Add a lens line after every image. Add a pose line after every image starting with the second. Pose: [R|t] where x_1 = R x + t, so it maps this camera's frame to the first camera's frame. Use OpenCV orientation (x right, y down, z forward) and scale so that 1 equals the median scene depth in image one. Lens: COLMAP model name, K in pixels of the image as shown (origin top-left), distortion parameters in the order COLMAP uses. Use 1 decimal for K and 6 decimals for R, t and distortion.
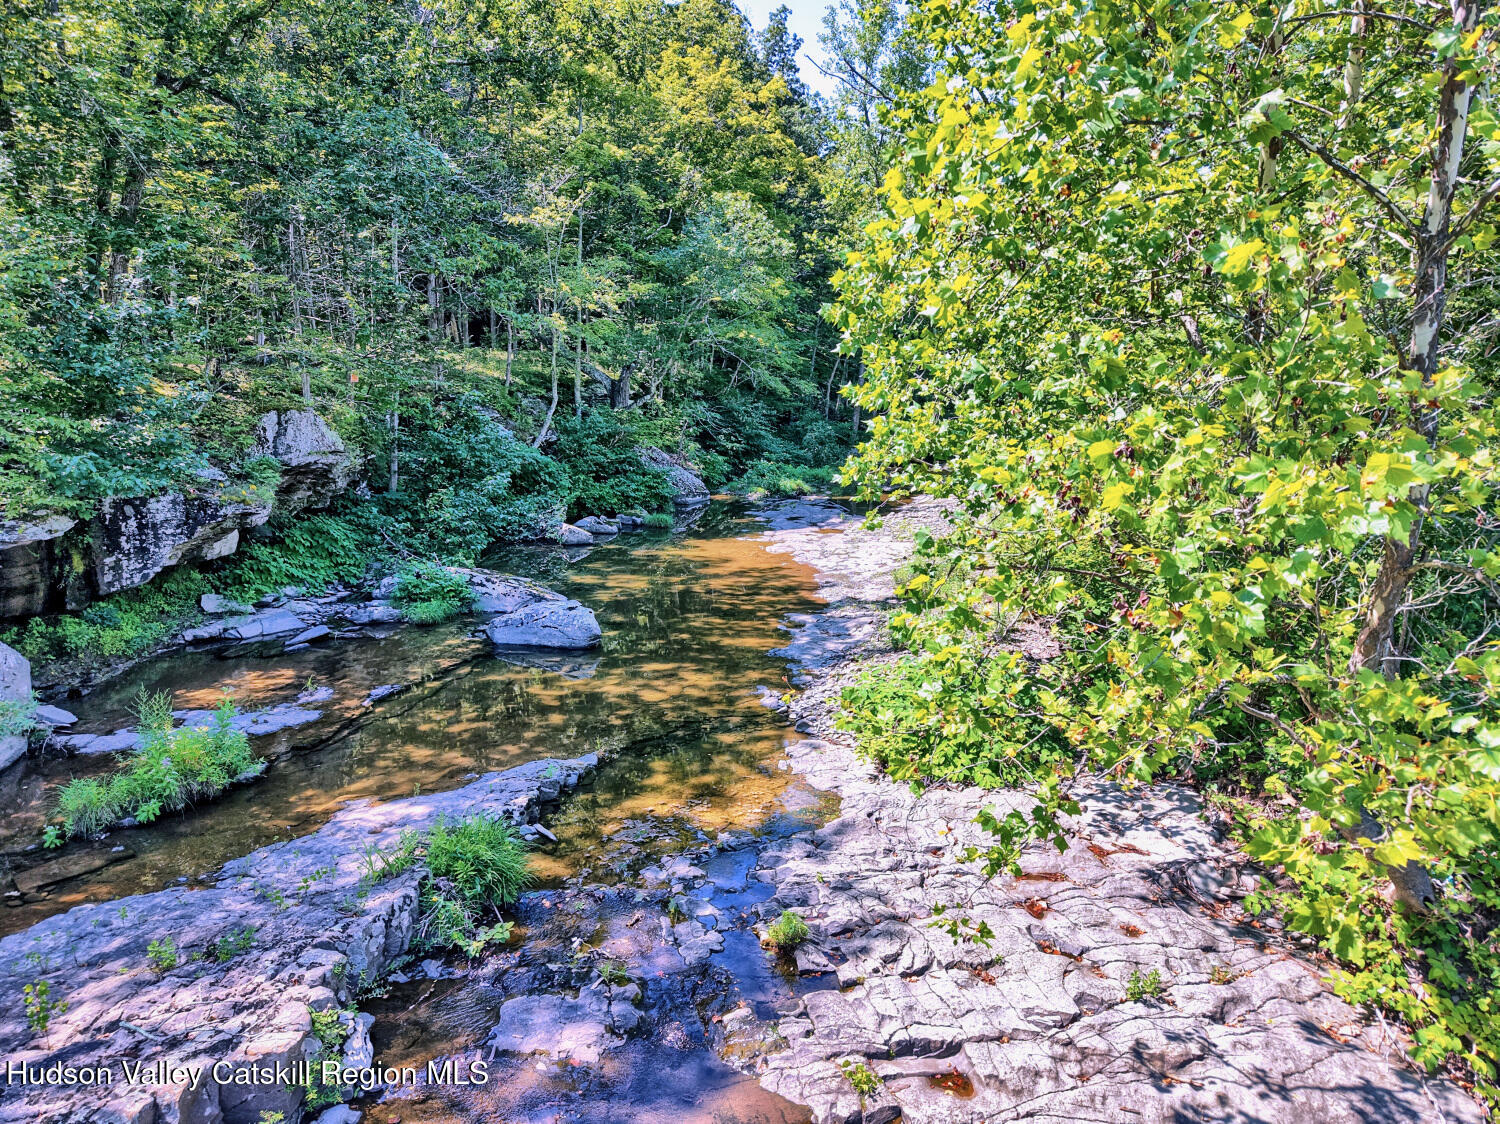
lens RADIAL K [[1005.6, 0, 749.6], [0, 1005.6, 565.2], [0, 0, 1]] dist [0.024426, -0.020629]
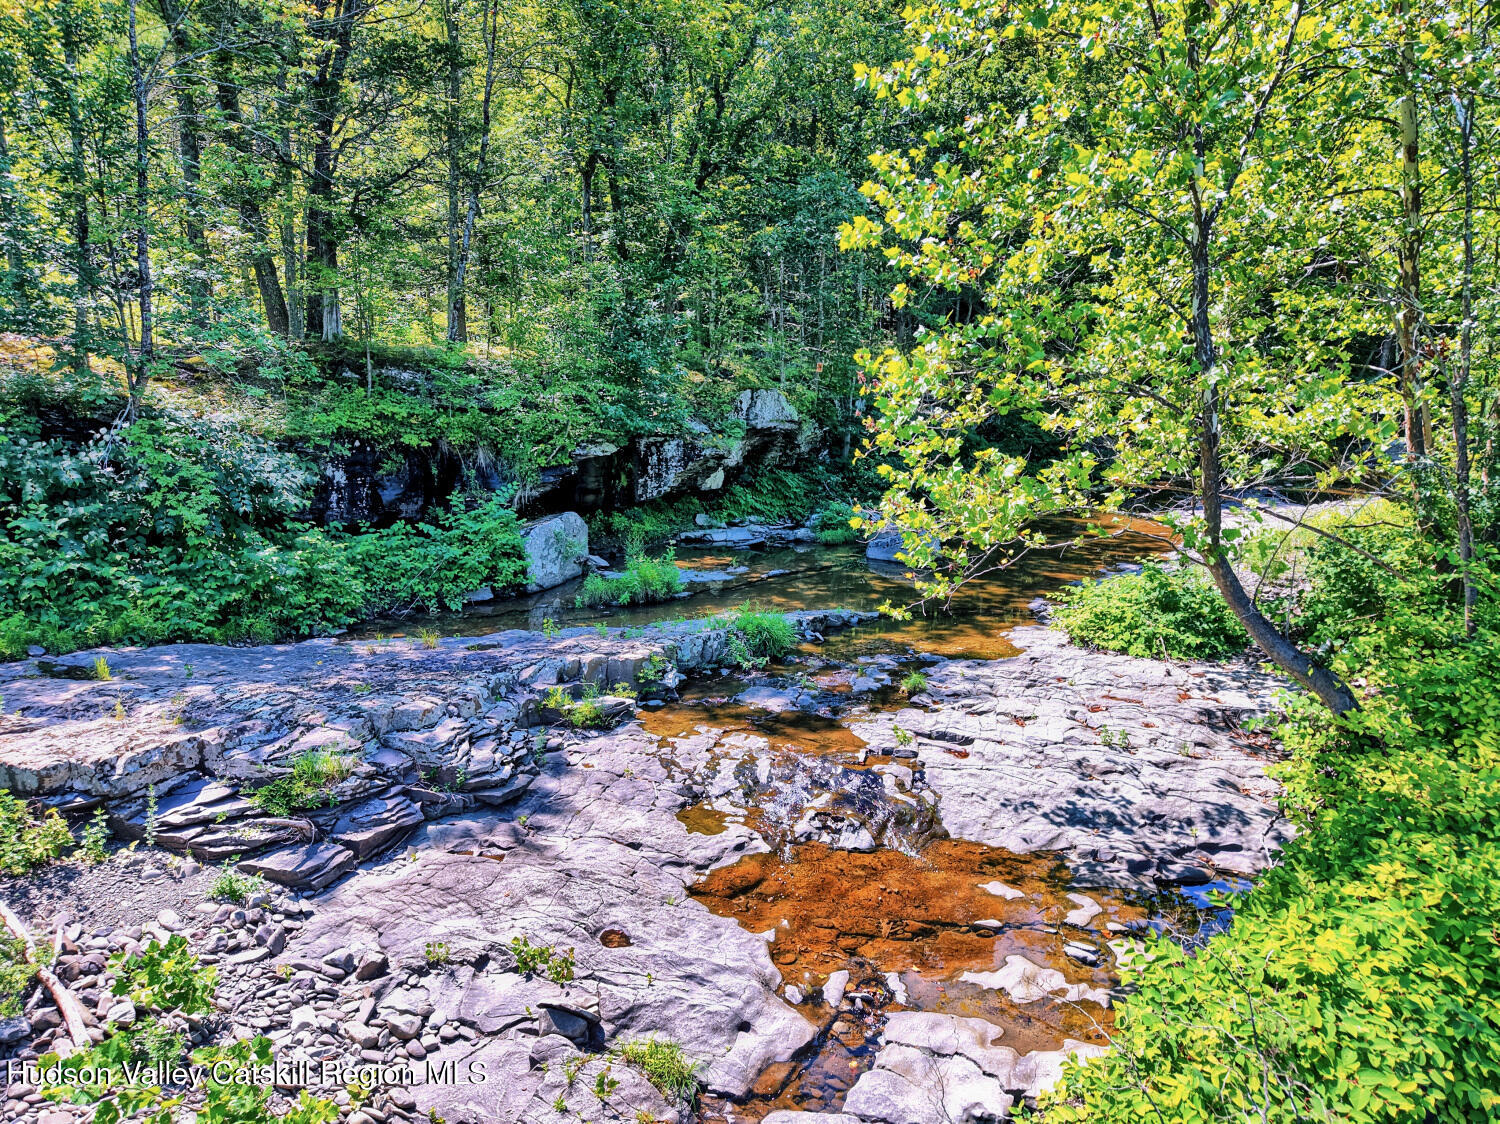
lens RADIAL K [[992.0, 0, 746.5], [0, 992.0, 586.8], [0, 0, 1]] dist [0.078610, -0.171836]
pose [[0.864455, 0.097084, -0.493246, 0.299900], [-0.088723, 0.995237, 0.040396, 0.083420], [0.494818, 0.008842, 0.868951, -0.279417]]
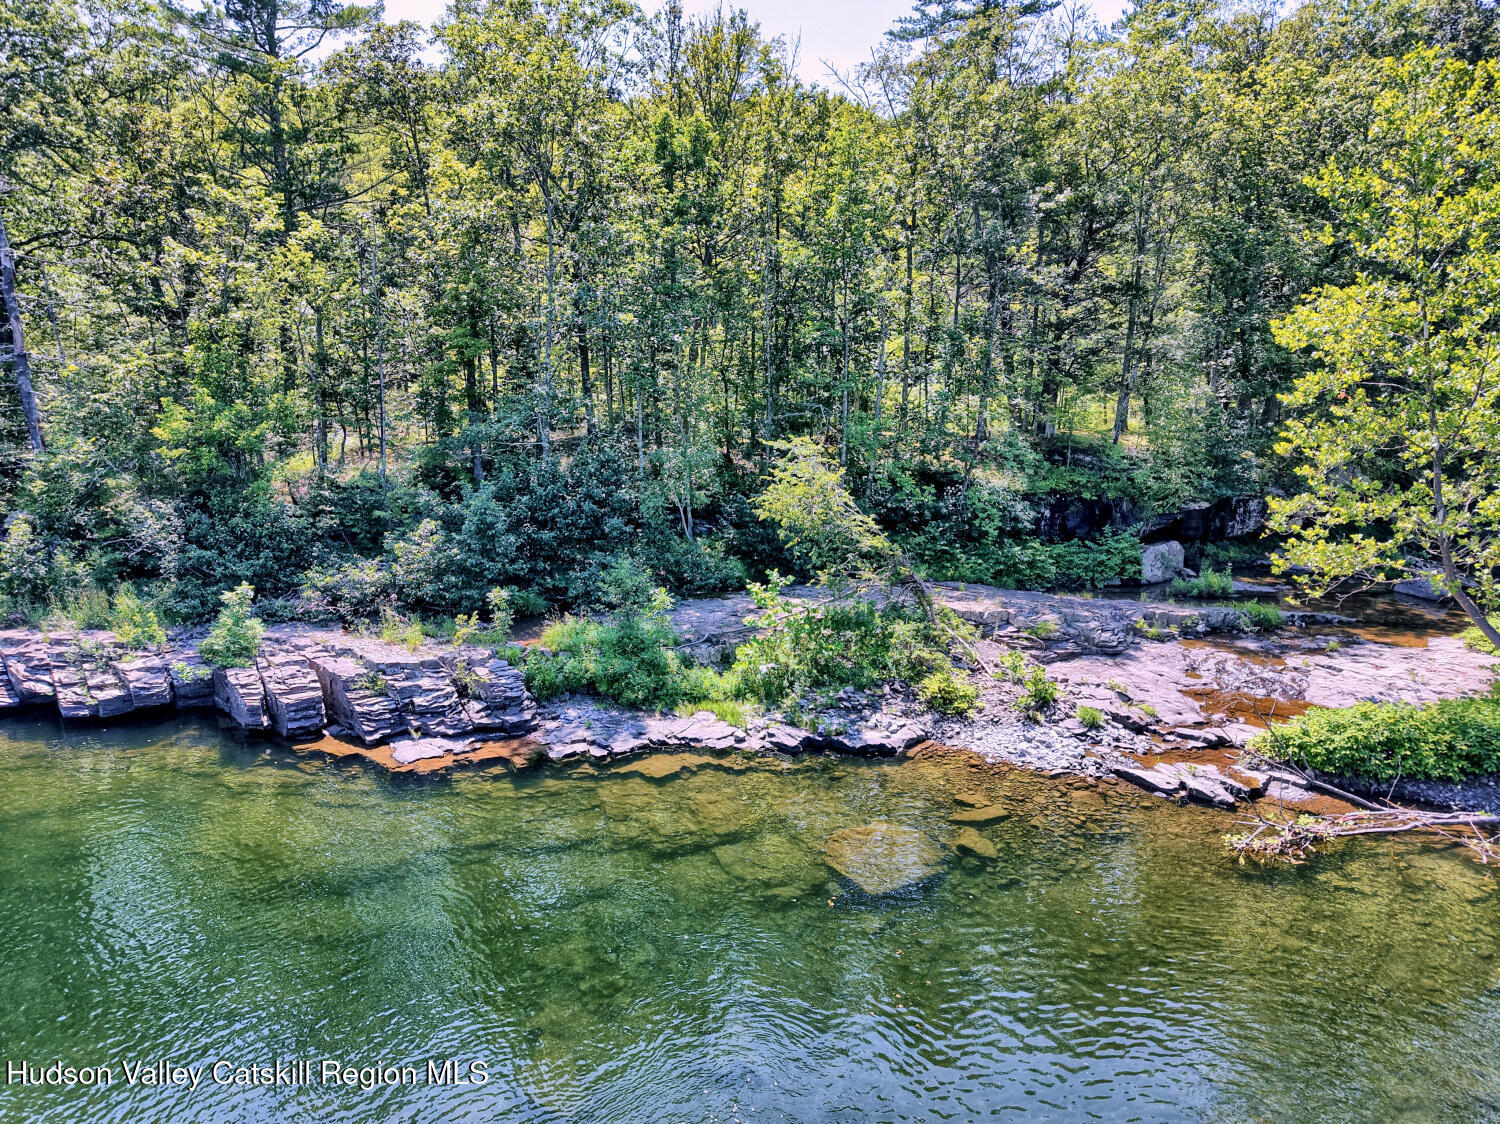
lens RADIAL K [[1005.6, 0, 749.6], [0, 1005.6, 565.2], [0, 0, 1]] dist [0.024426, -0.020629]
pose [[0.406672, 0.156846, -0.900010, 1.106424], [-0.167224, 0.981288, 0.095450, 0.055117], [0.898139, 0.111686, 0.425290, -1.072024]]
